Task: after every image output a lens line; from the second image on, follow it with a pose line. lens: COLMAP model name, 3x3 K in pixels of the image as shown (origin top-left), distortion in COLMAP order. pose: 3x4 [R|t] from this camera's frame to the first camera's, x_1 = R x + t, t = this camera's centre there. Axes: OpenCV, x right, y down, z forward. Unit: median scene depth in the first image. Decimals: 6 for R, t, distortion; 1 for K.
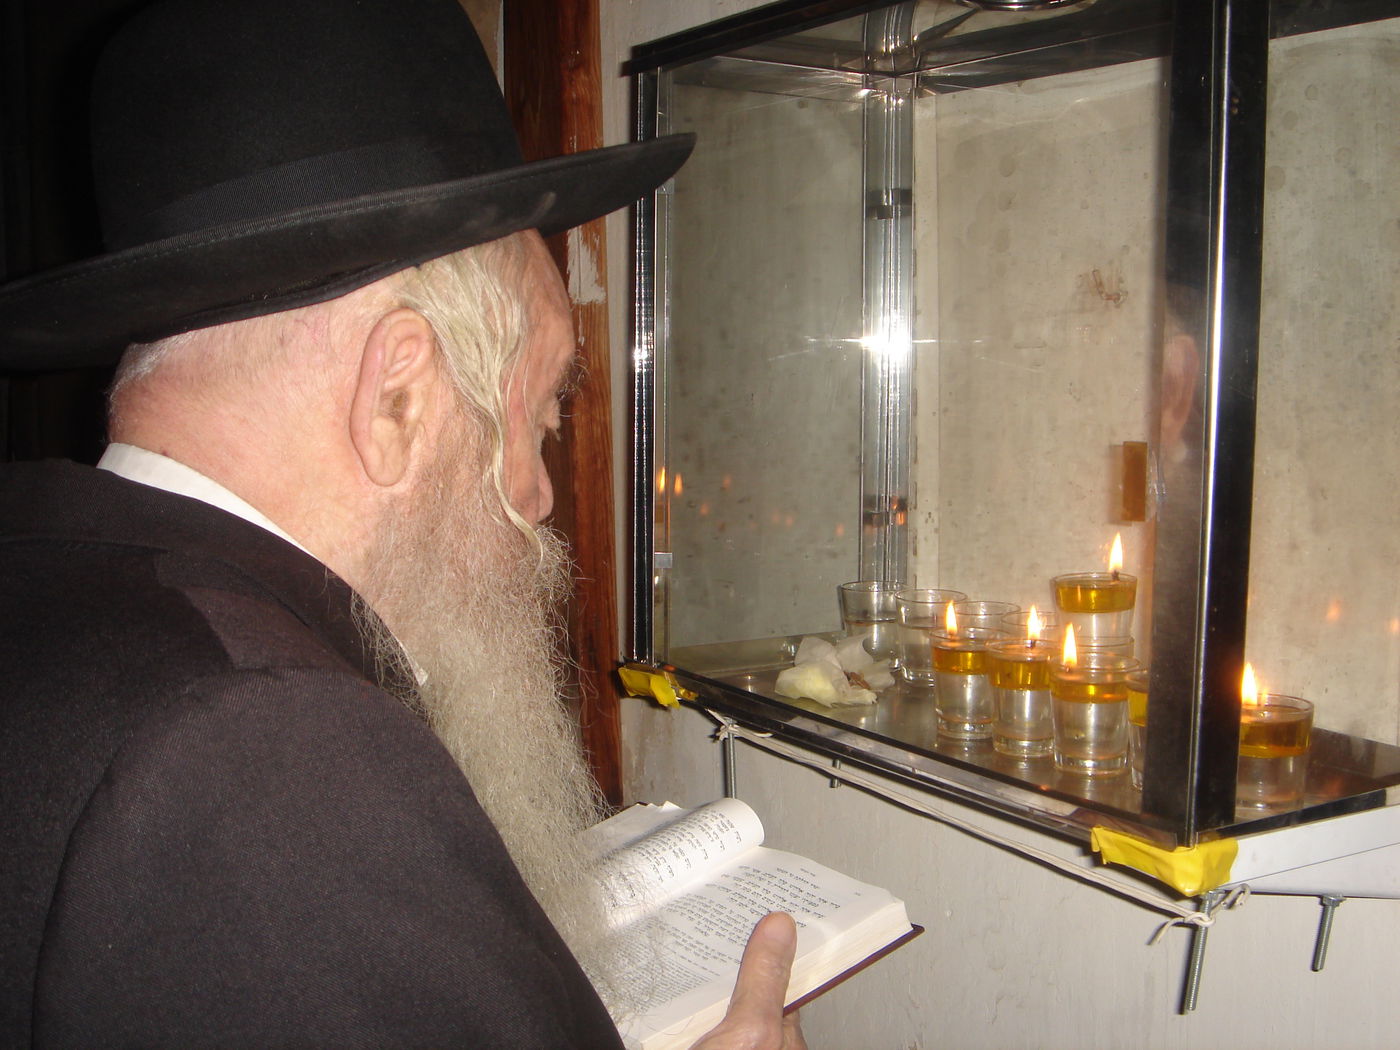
lens RADIAL K [[1555.0, 0, 700.0], [0, 1555.0, 525.0], [0, 0, 1]] dist [-0.224692, 0.316716]
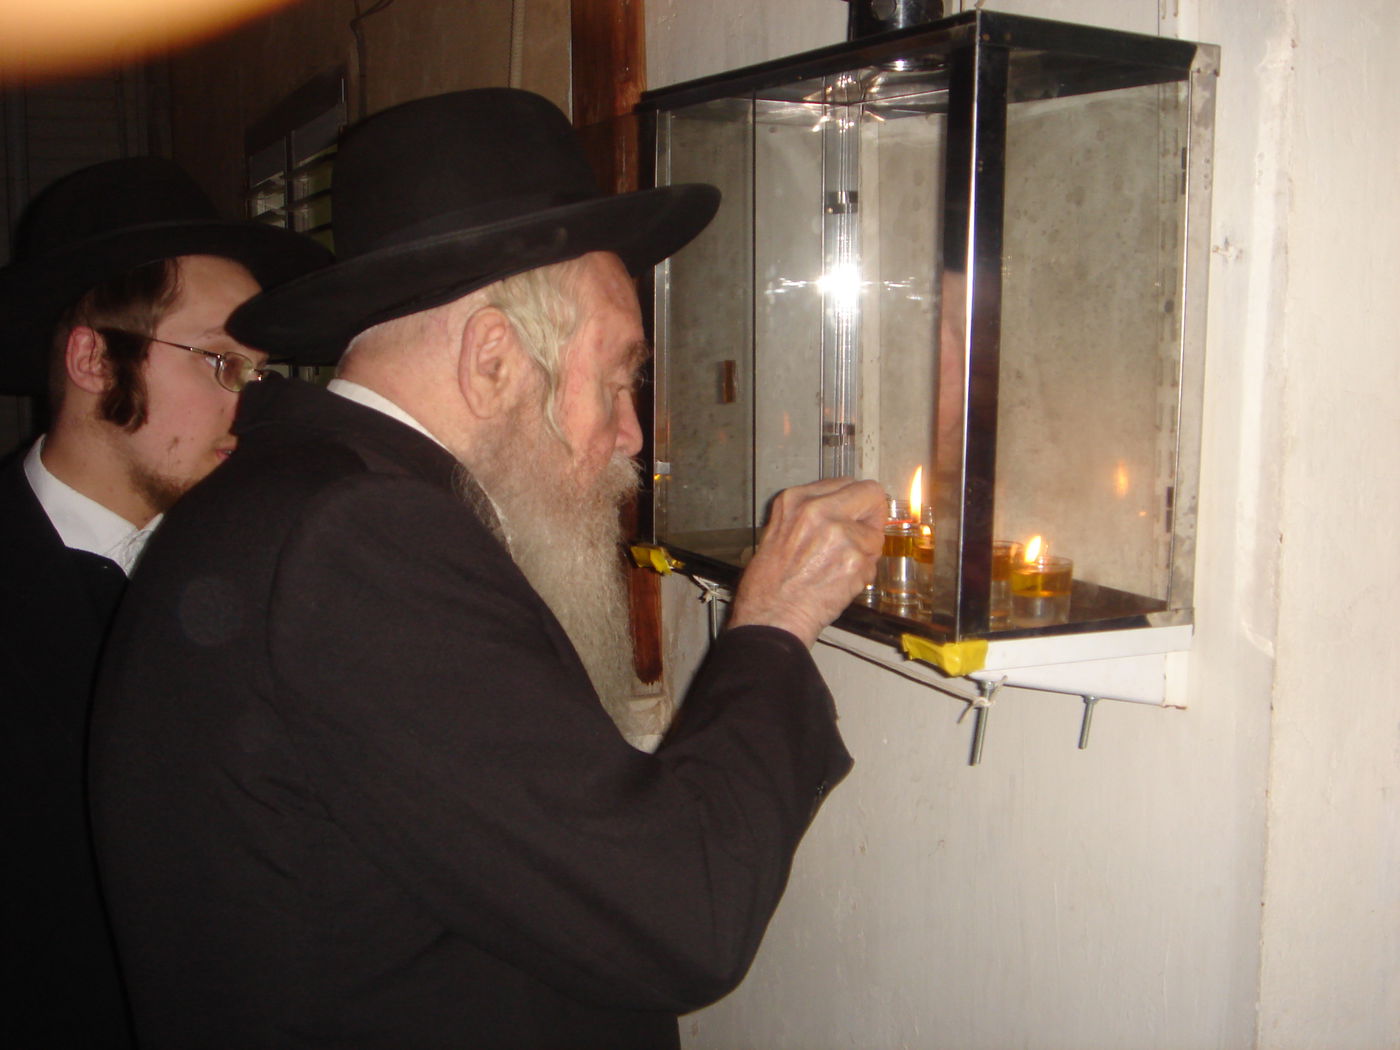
lens RADIAL K [[1595.9, 0, 700.0], [0, 1595.9, 525.0], [0, 0, 1]] dist [-0.182365, 0.168859]
pose [[0.996461, 0.009121, -0.083560, 0.126380], [-0.006185, 0.999357, 0.035323, 0.022584], [0.083829, -0.034682, 0.995876, -0.403737]]
